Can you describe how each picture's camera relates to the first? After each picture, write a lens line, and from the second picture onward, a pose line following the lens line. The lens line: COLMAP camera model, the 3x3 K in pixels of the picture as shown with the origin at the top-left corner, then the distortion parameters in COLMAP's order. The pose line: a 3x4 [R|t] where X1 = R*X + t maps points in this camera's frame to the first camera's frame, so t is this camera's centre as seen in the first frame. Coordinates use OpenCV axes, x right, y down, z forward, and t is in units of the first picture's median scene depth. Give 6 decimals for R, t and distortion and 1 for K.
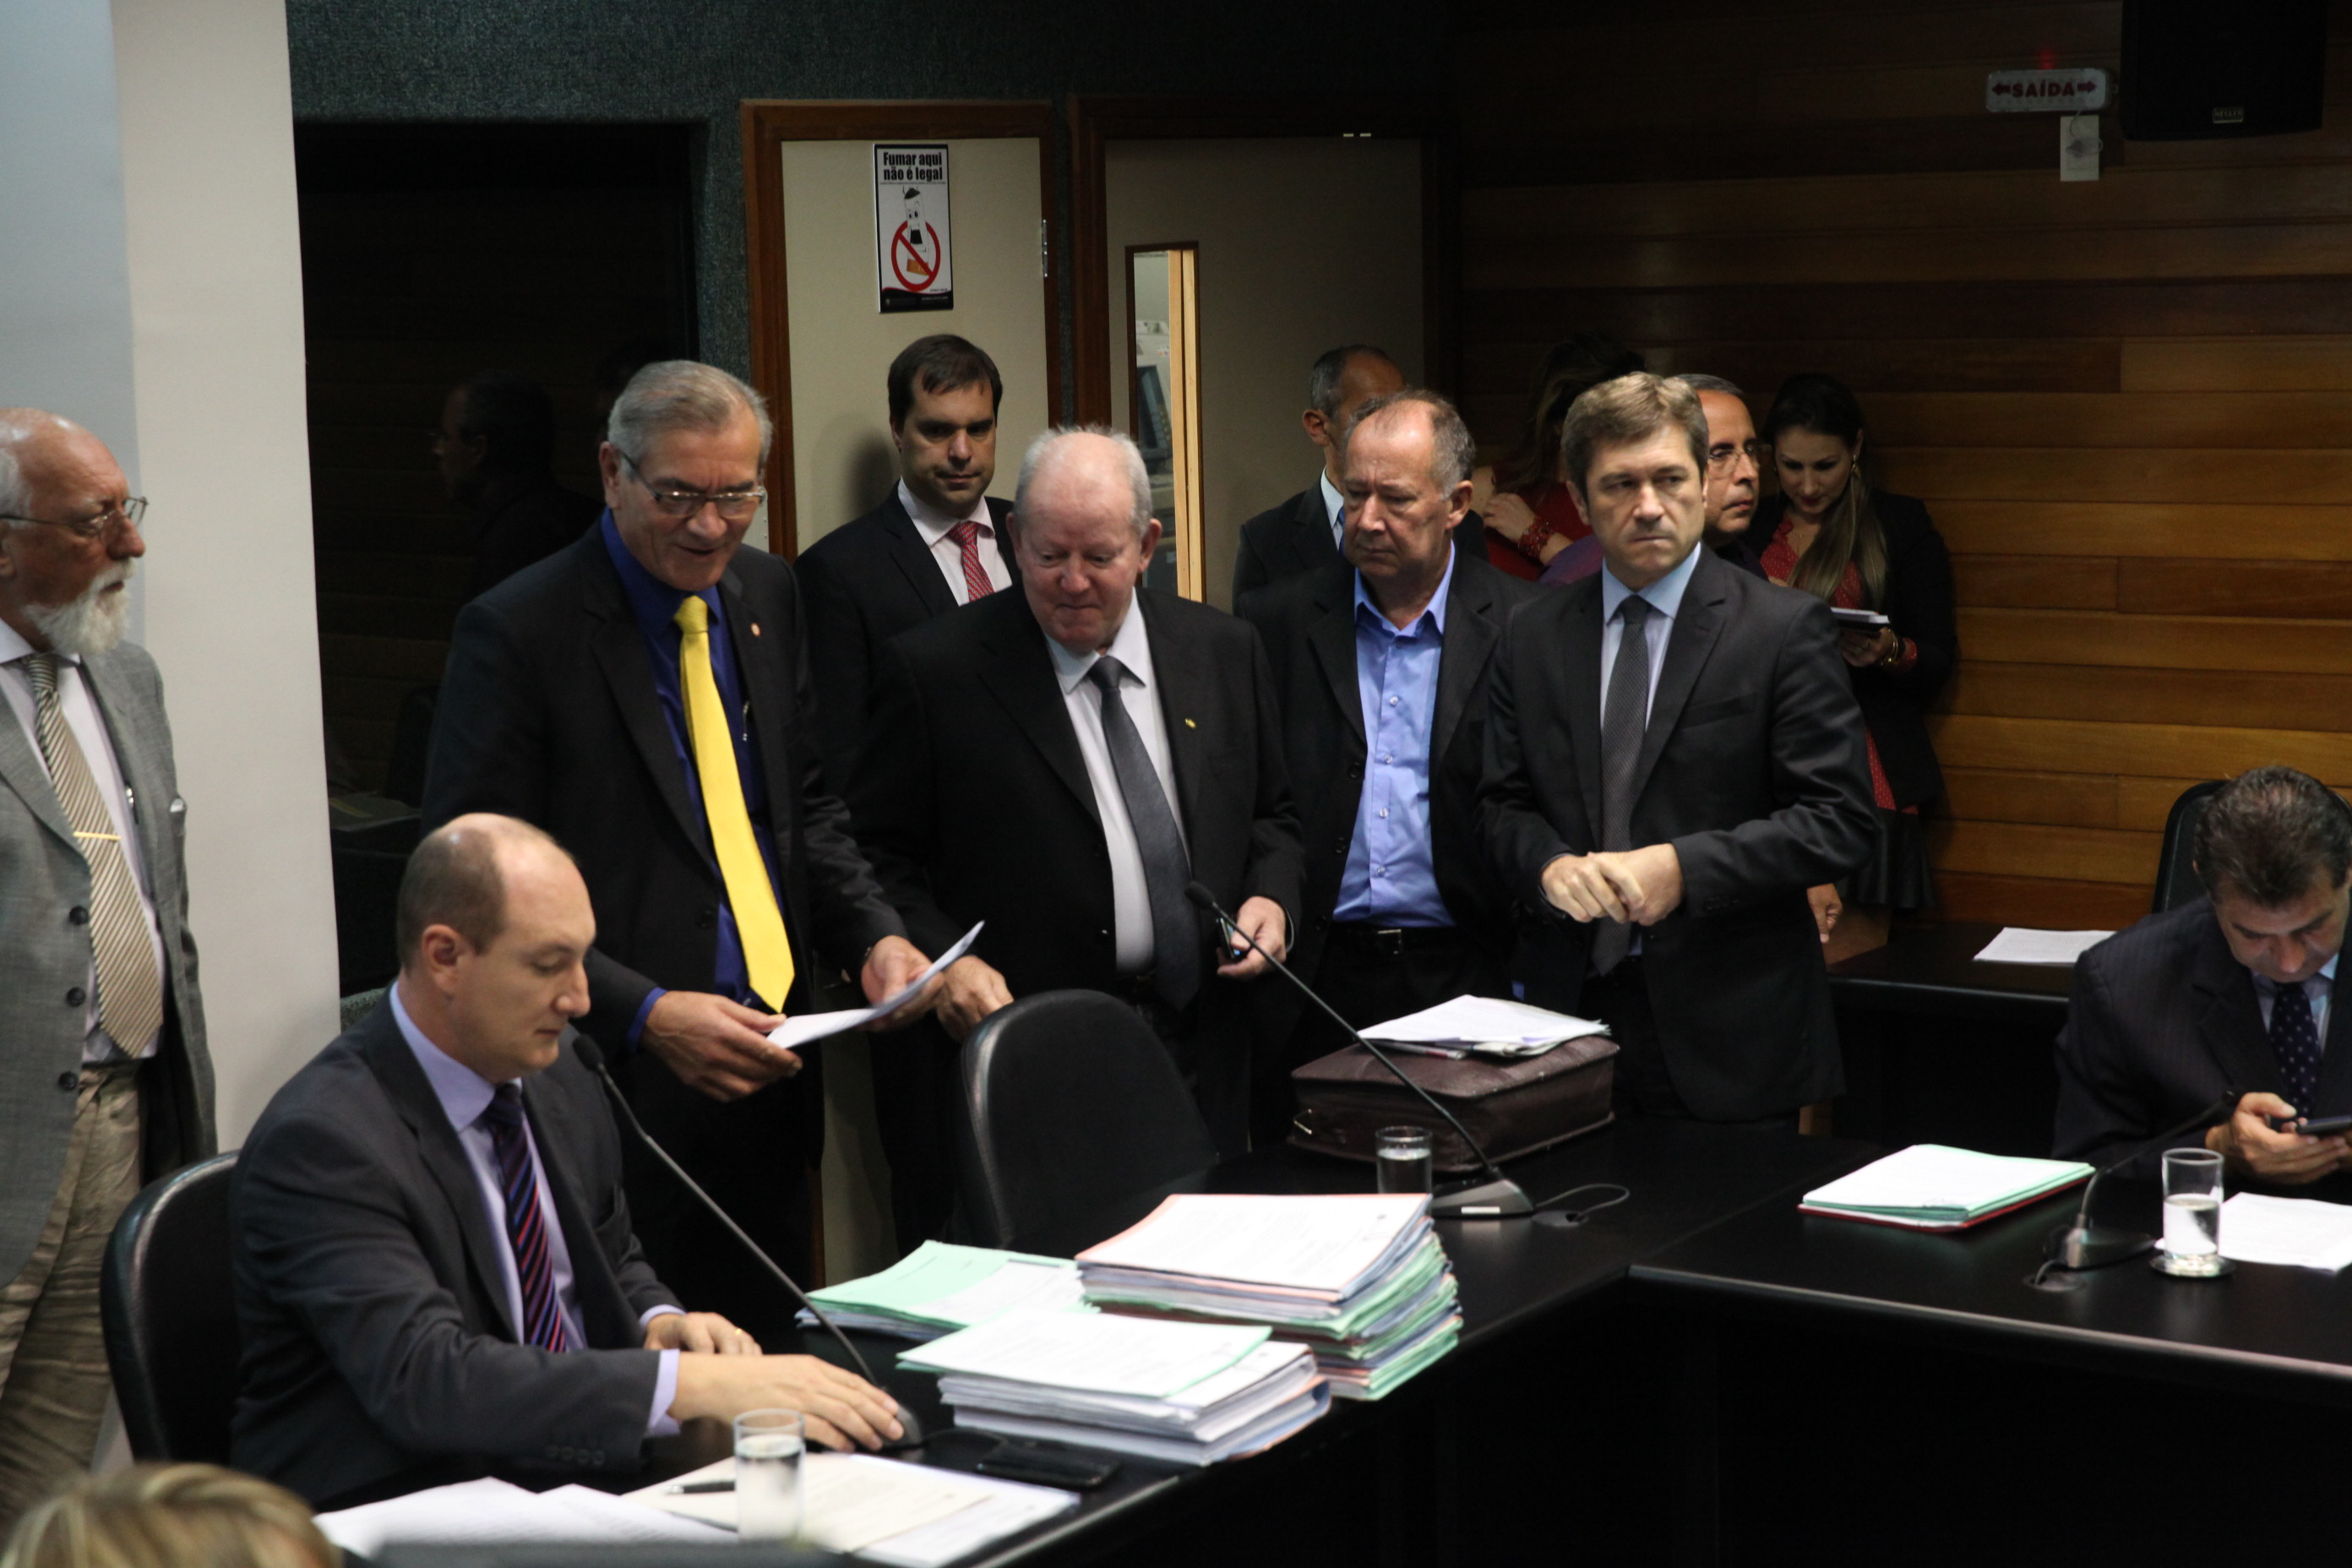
lens RADIAL K [[4644.5, 0, 1173.9], [0, 4644.5, 783.5], [0, 0, 1]] dist [-0.080558, 0.000000]
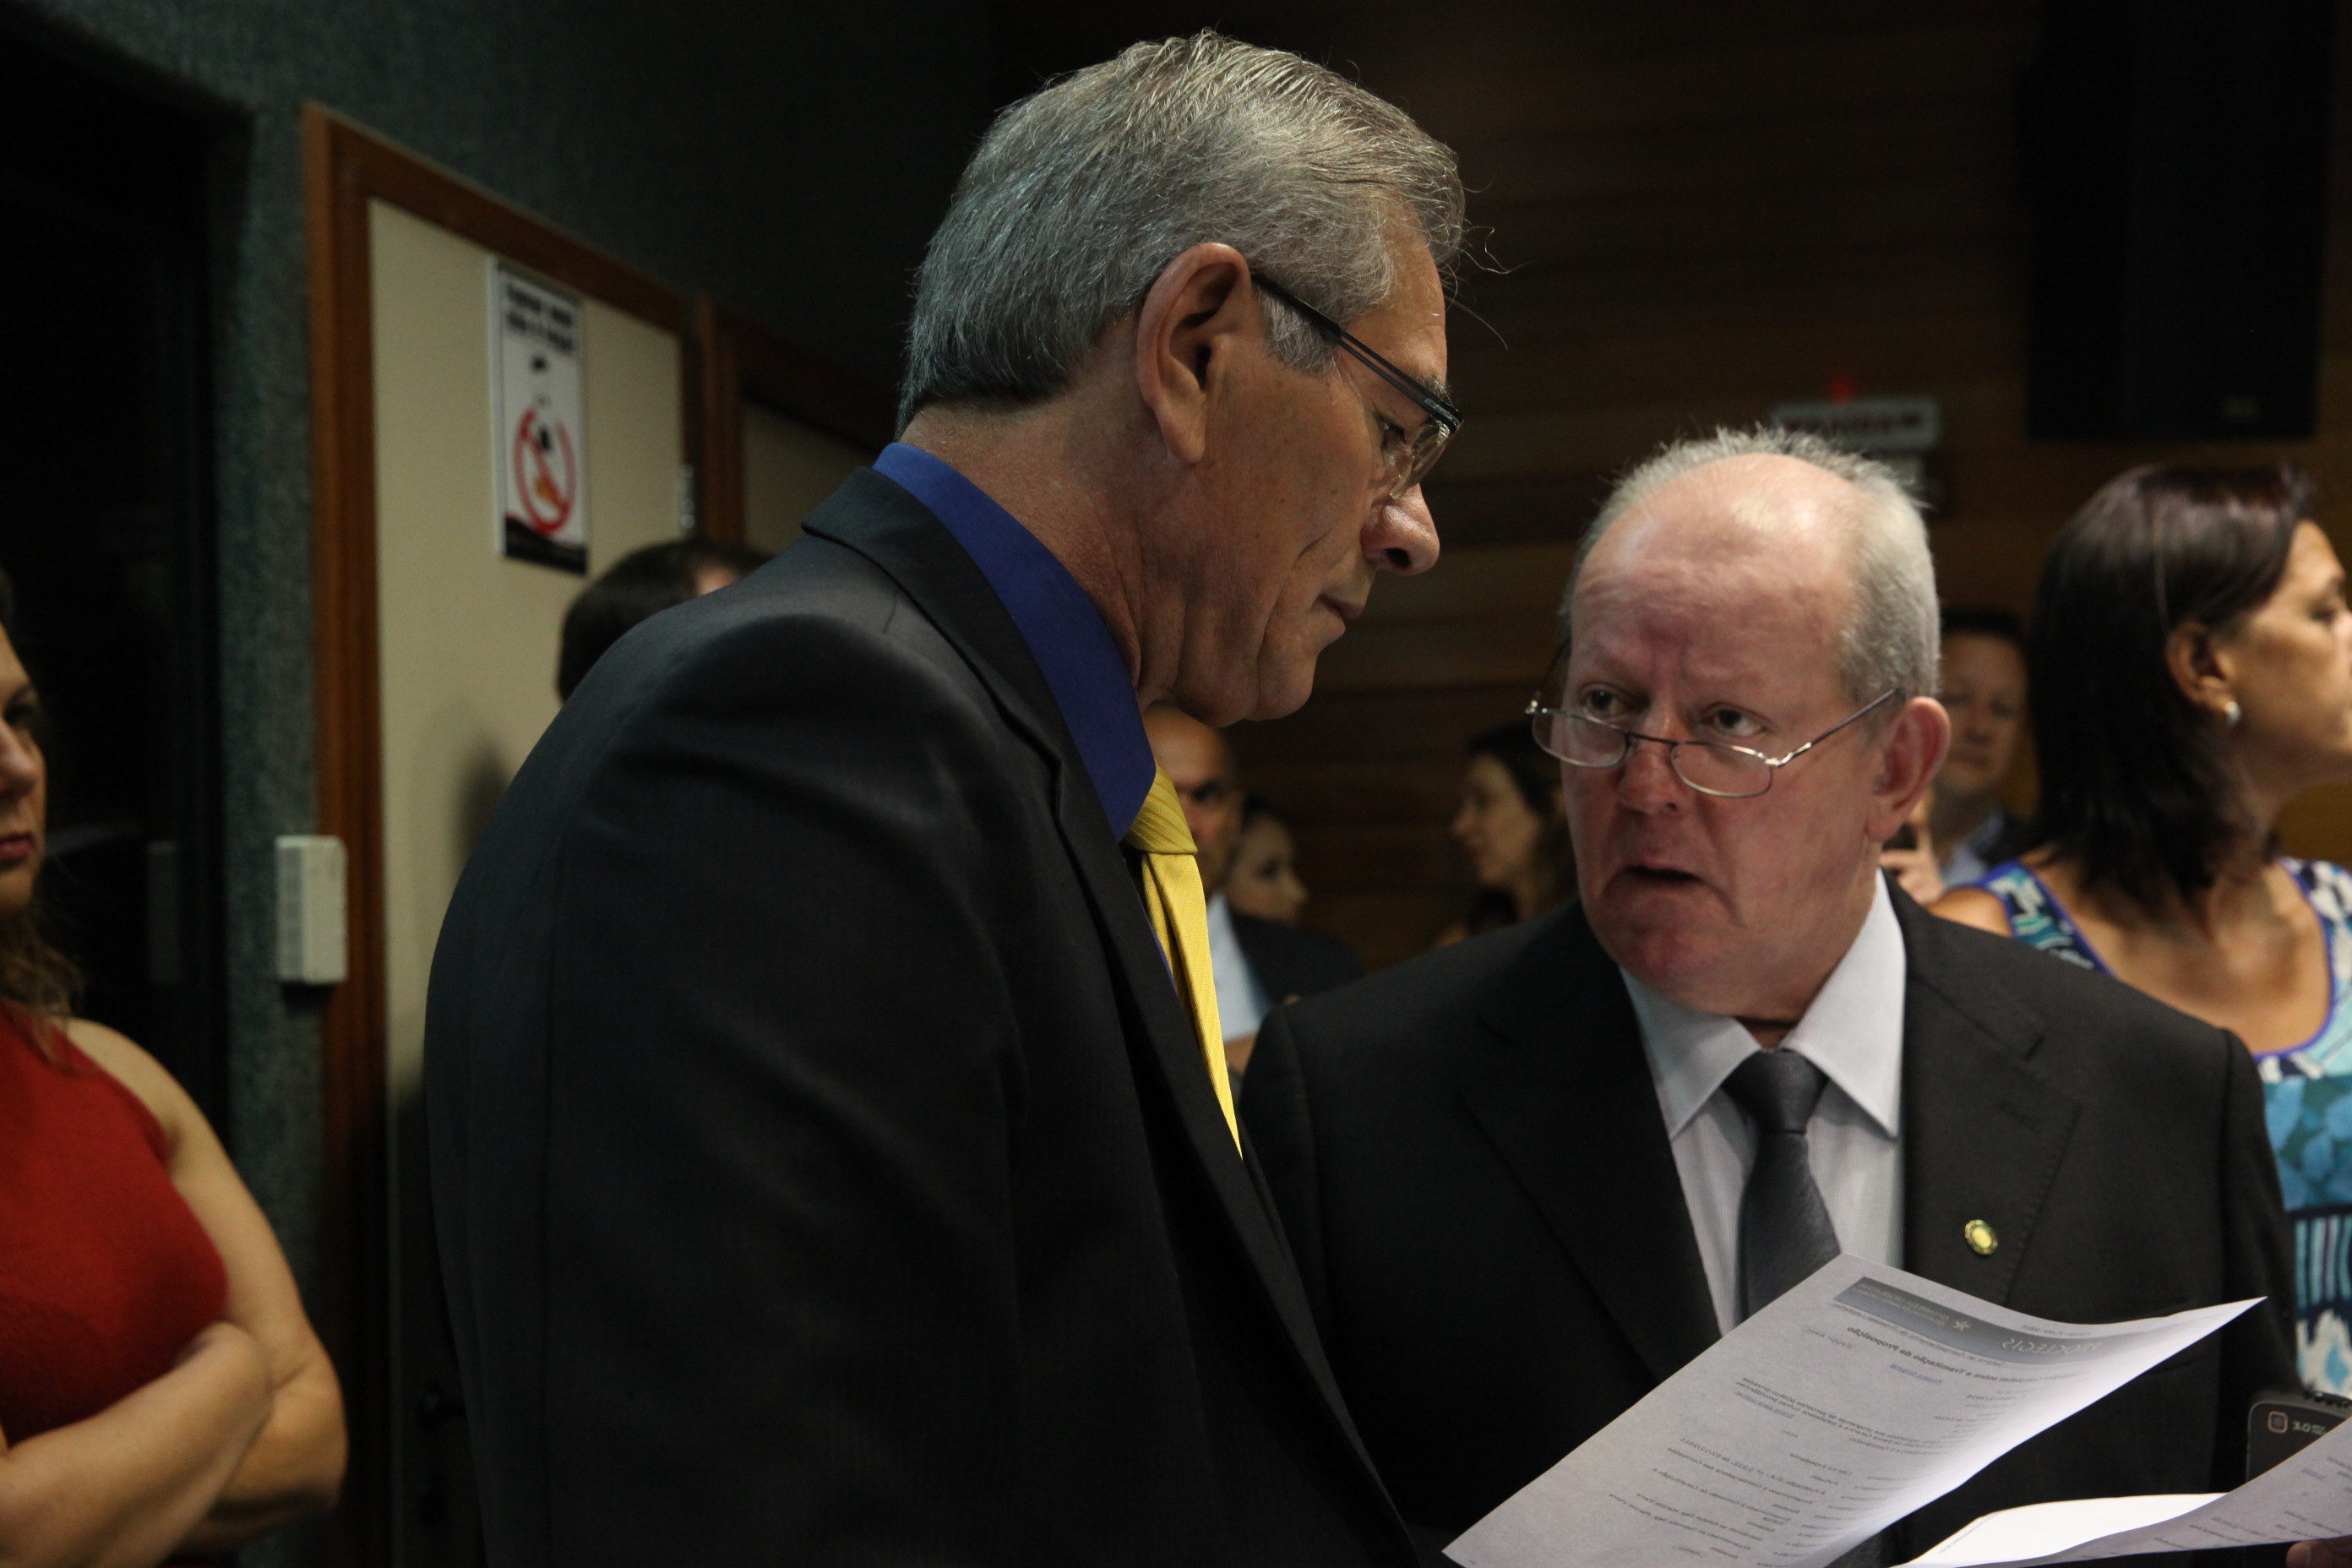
lens RADIAL K [[3332.5, 0, 1178.3], [0, 3332.5, 789.3], [0, 0, 1]] dist [0.168043, 0.000000]
pose [[0.942072, 0.016010, 0.335027, -0.122129], [0.038841, 0.986932, -0.156383, -0.005600], [-0.333153, 0.160337, 0.929140, 0.593065]]
